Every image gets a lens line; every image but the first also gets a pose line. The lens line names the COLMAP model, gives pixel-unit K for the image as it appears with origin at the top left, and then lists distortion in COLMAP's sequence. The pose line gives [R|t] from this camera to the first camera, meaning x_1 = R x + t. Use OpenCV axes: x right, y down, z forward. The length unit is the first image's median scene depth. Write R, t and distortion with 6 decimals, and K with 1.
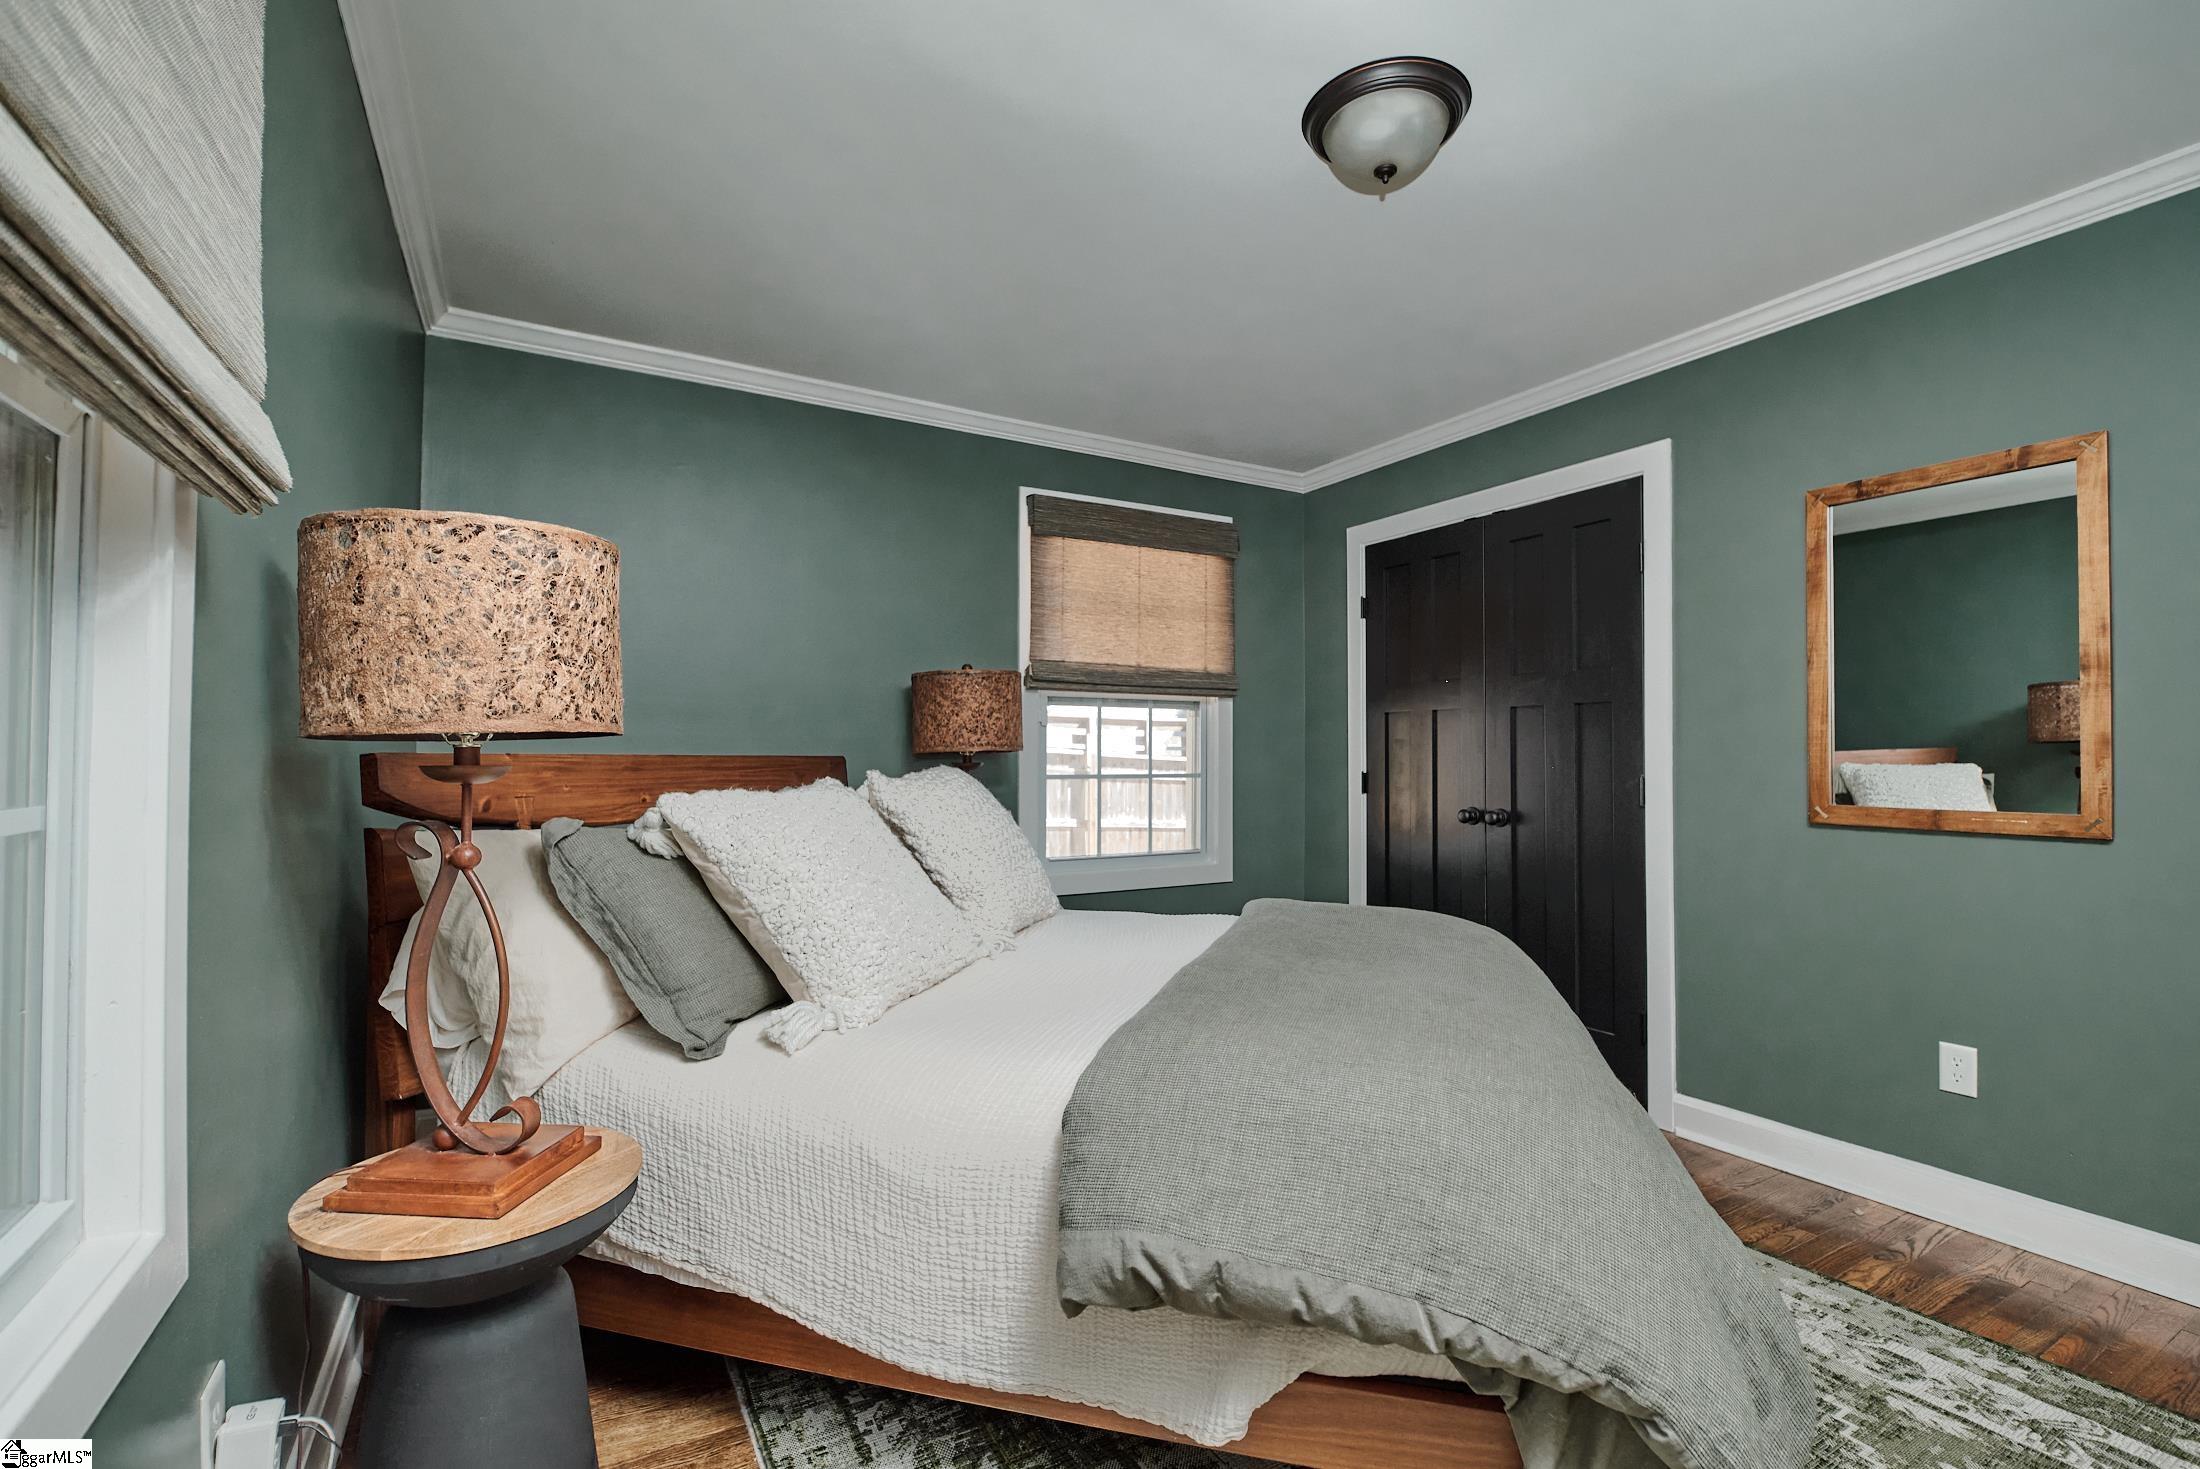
lens RADIAL K [[961.6, 0, 1098.8], [0, 961.6, 743.3], [0, 0, 1]] dist [0.001338, 0.000073]
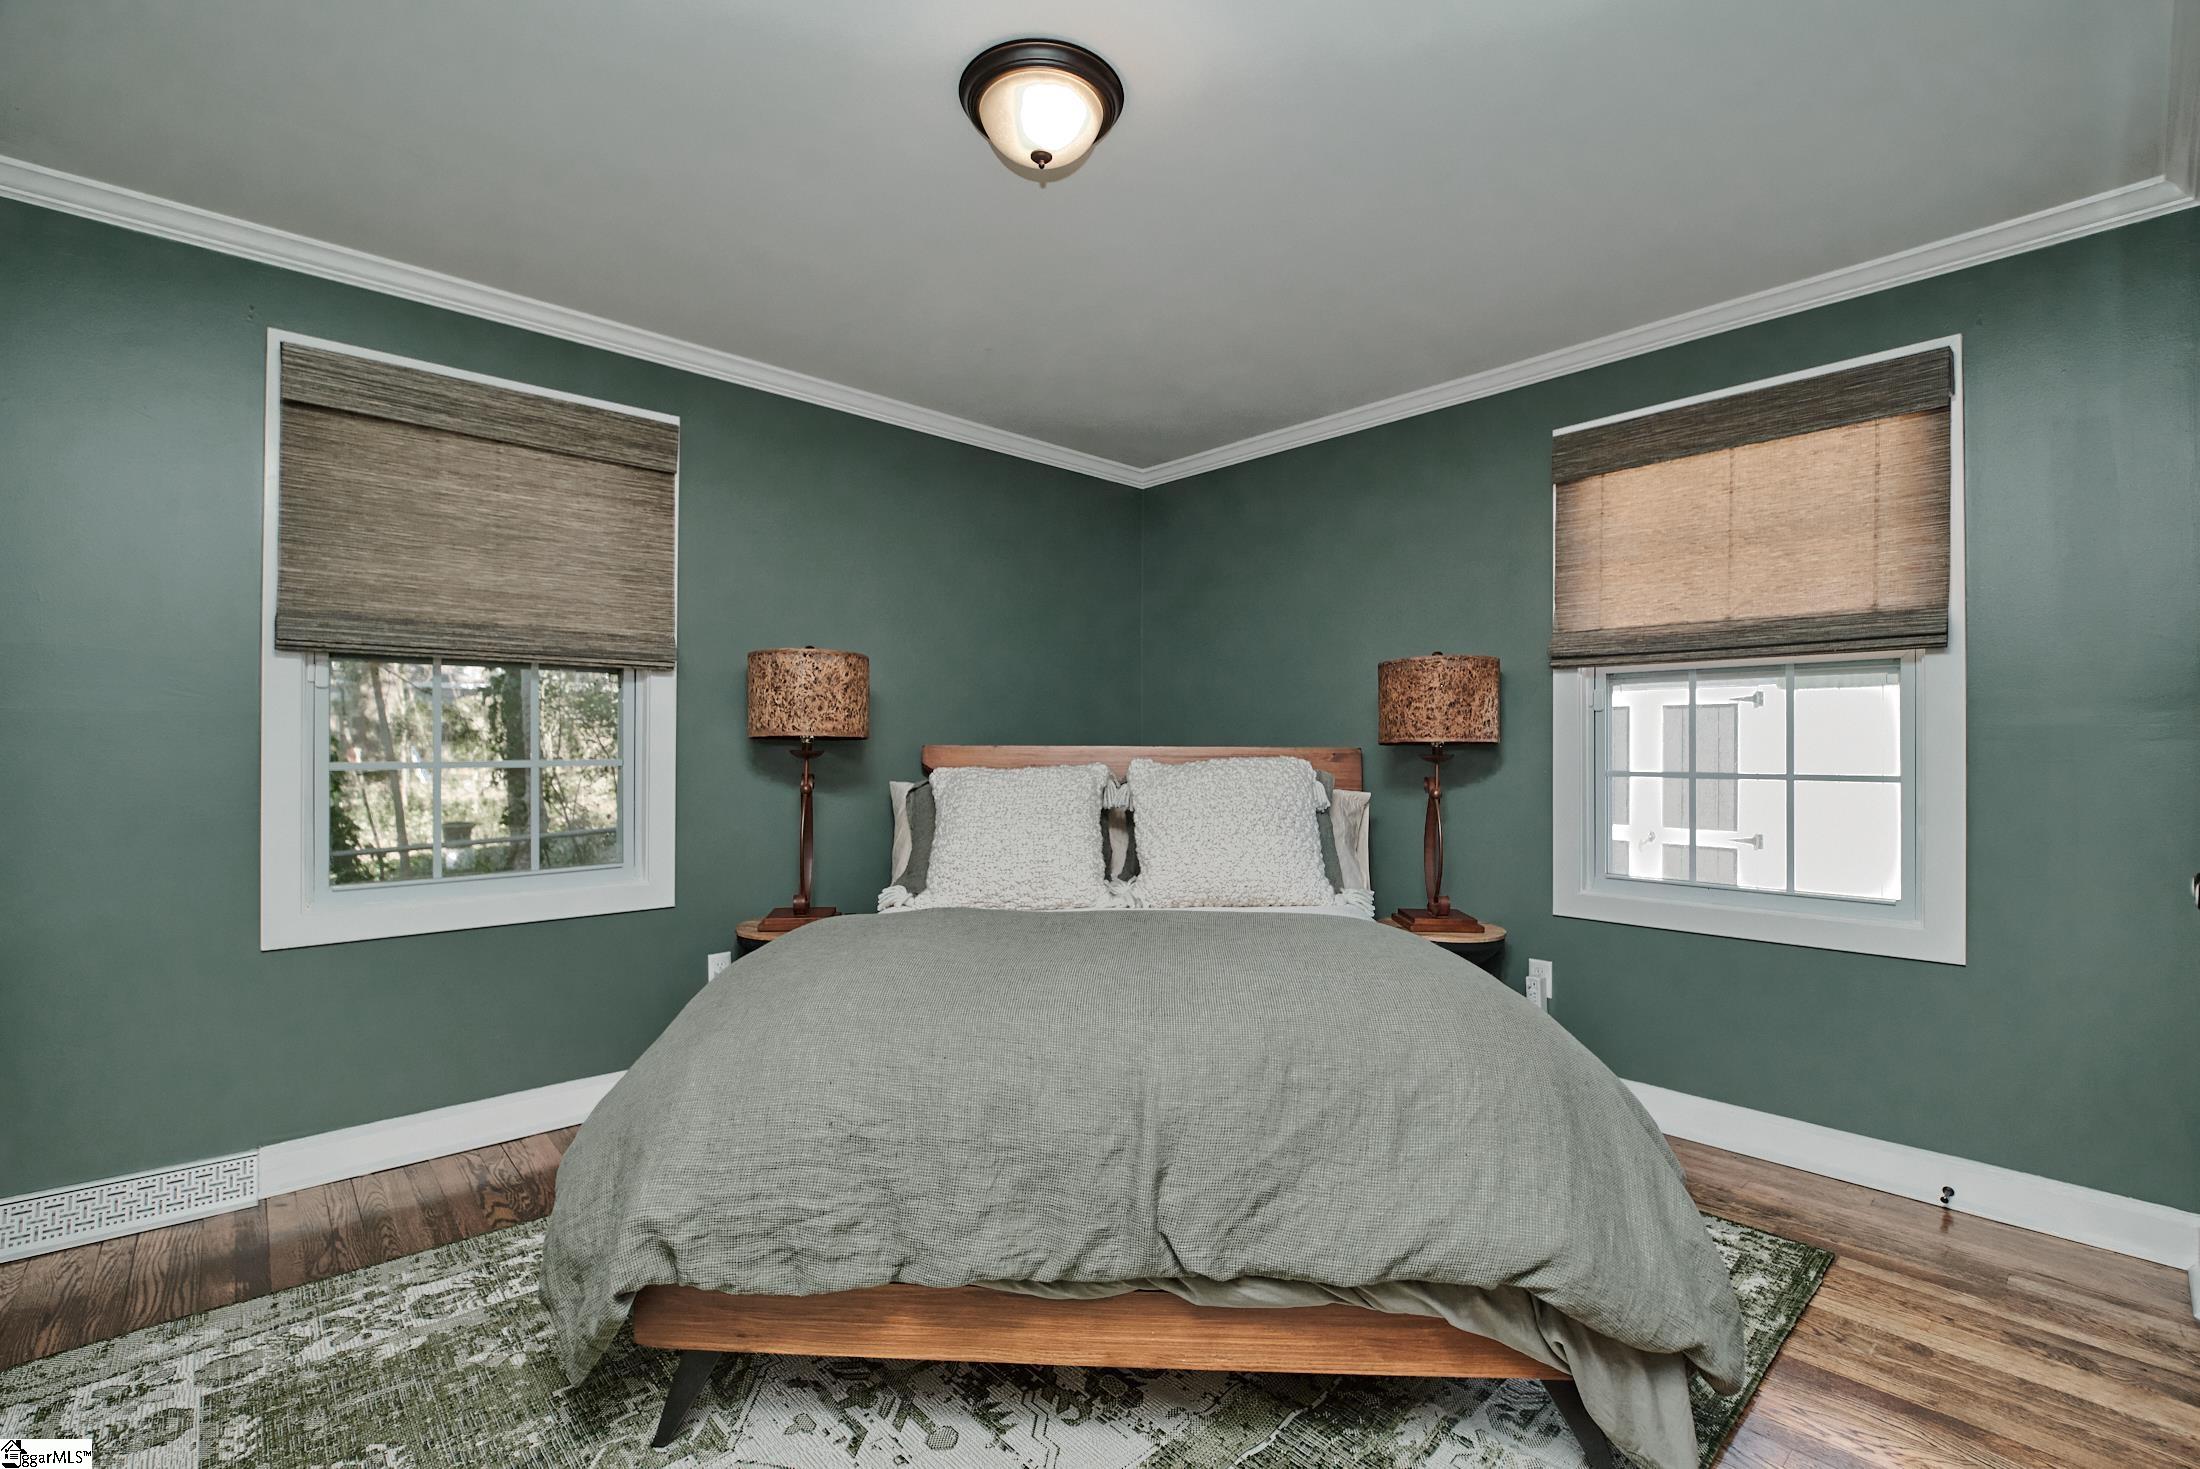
lens RADIAL K [[961.6, 0, 1099.4], [0, 961.6, 739.7], [0, 0, 1]] dist [0.001338, 0.000073]
pose [[0.223885, -0.009610, -0.974568, 0.623802], [0.010151, 0.999920, -0.007528, 0.008160], [0.974563, -0.008207, 0.223965, 0.392010]]
